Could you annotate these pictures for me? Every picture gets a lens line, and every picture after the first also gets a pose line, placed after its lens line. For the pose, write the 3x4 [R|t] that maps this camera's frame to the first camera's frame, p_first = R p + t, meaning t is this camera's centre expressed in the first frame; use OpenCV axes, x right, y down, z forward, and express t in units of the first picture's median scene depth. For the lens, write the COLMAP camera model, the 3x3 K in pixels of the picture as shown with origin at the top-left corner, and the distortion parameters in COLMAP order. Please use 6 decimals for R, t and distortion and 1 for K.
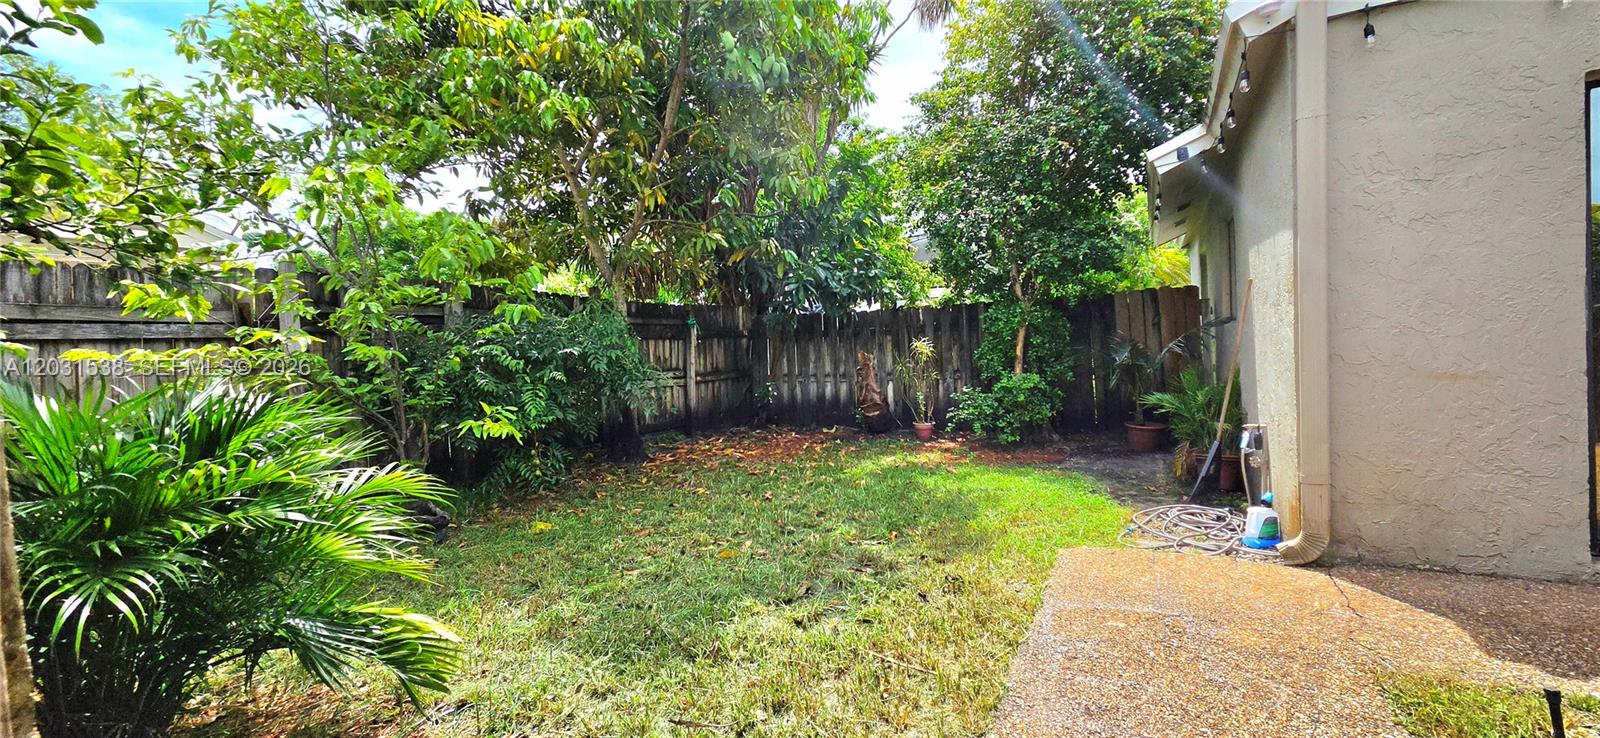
lens RADIAL K [[654.0, 0, 810.1], [0, 654.0, 363.4], [0, 0, 1]] dist [0.001572, 0.000408]
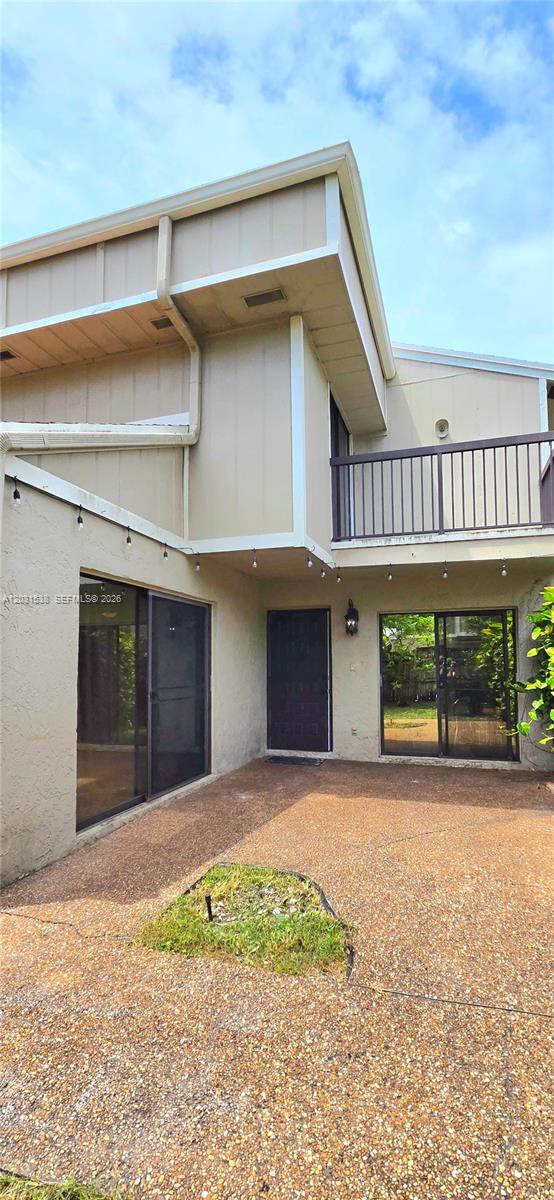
lens RADIAL K [[528.4, 0, 284.5], [0, 528.4, 641.3], [0, 0, 1]] dist [-0.003123, -0.000149]
pose [[-0.177052, 0.095748, 0.979533, -0.159472], [0.049301, 0.994870, -0.088336, -0.031876], [-0.982966, 0.032652, -0.180864, 0.317006]]
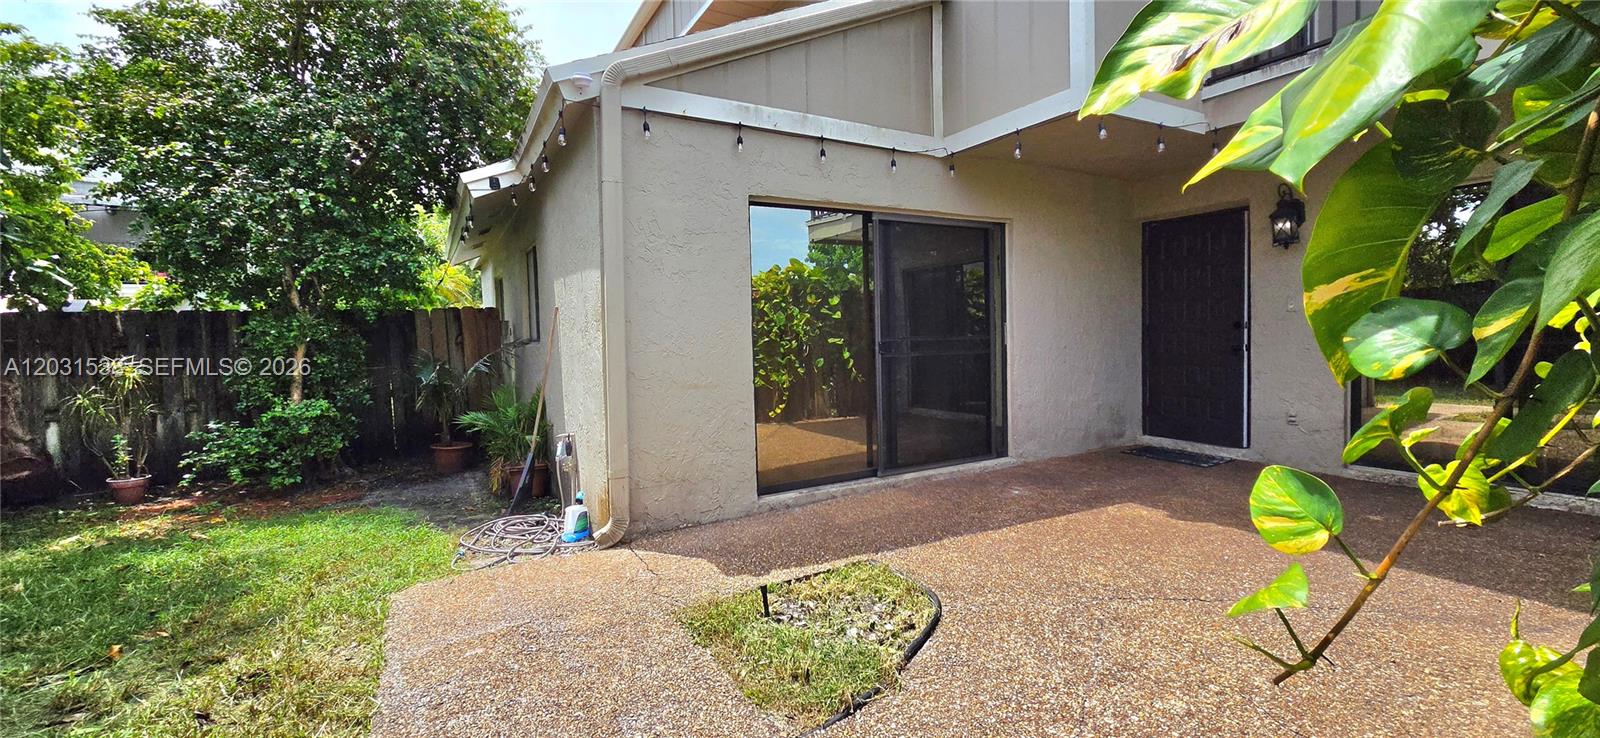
lens RADIAL K [[654.0, 0, 807.3], [0, 654.0, 359.2], [0, 0, 1]] dist [0.001572, 0.000408]
pose [[0.532042, 0.000628, 0.846718, -0.042857], [0.028168, 0.999433, -0.018442, -0.003107], [-0.846249, 0.033662, 0.531723, 0.019714]]
